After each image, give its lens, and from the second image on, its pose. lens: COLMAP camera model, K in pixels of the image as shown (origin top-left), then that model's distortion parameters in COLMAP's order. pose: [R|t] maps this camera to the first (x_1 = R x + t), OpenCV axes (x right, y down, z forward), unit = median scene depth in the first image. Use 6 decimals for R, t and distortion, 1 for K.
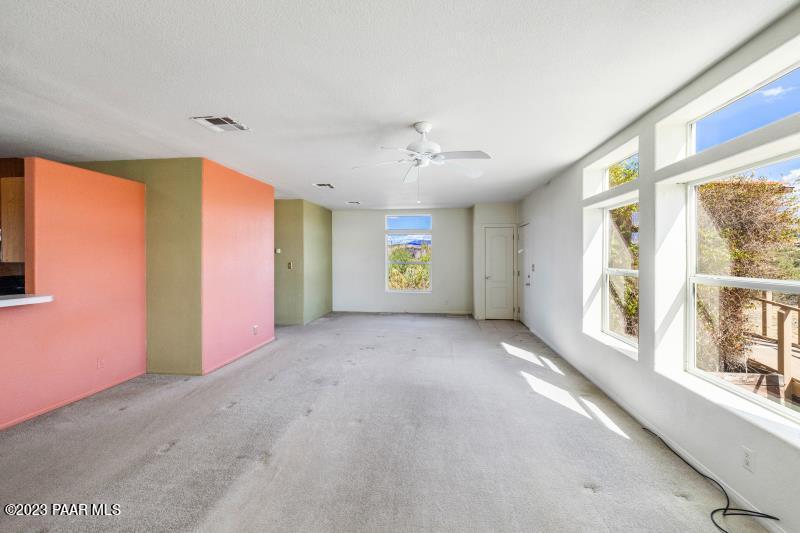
lens RADIAL K [[344.2, 0, 401.8], [0, 344.2, 254.7], [0, 0, 1]] dist [0.000166, -0.000051]
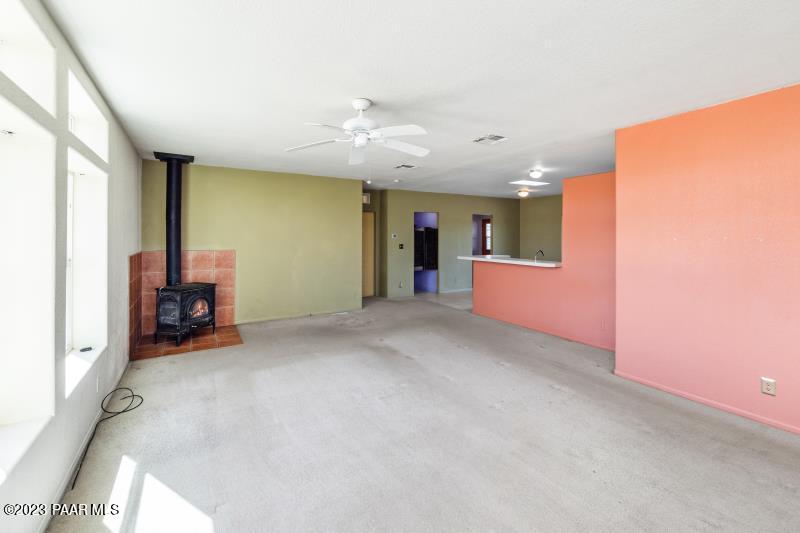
lens RADIAL K [[348.0, 0, 398.5], [0, 348.0, 235.3], [0, 0, 1]] dist [-0.000356, -0.000087]
pose [[-0.794509, -0.000431, -0.607253, 0.230208], [0.004307, 0.999971, -0.006345, -0.001866], [0.607237, -0.007657, -0.794484, 0.755884]]
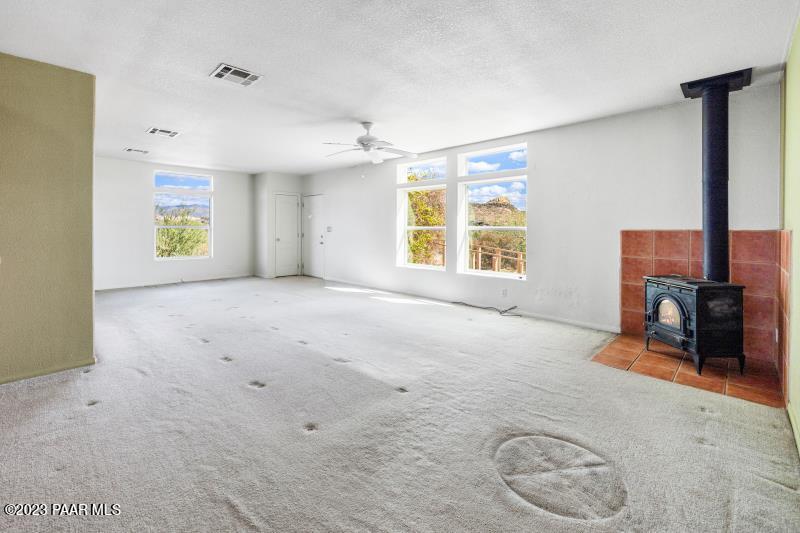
lens RADIAL K [[352.1, 0, 398.3], [0, 352.1, 227.3], [0, 0, 1]] dist [-0.000376, -0.000239]
pose [[0.606223, 0.004397, 0.795283, -0.434451], [-0.007878, 0.999969, 0.000477, 0.023635], [-0.795256, -0.006555, 0.606239, -0.000441]]
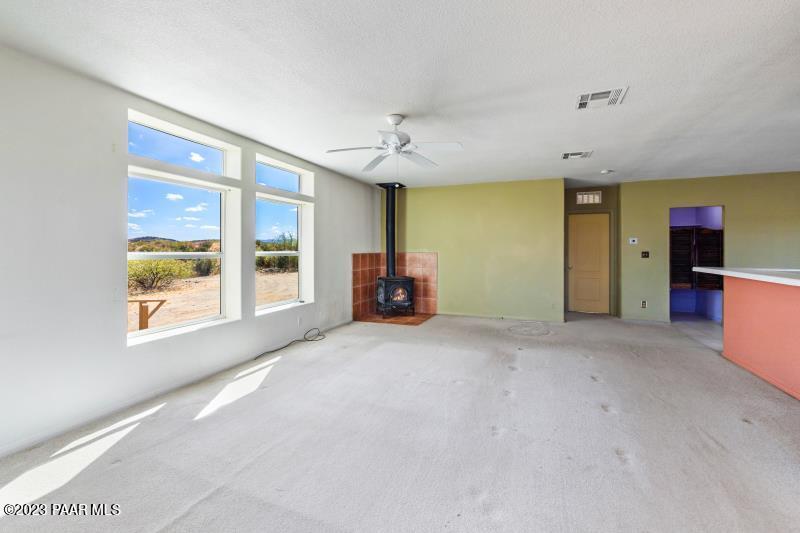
lens RADIAL K [[345.2, 0, 396.3], [0, 345.2, 249.7], [0, 0, 1]] dist [0.000451, -0.000008]
pose [[-0.964307, -0.000789, 0.264786, -0.096124], [-0.001859, 0.999991, -0.003793, 0.019276], [-0.264780, -0.004150, -0.964300, 0.854431]]
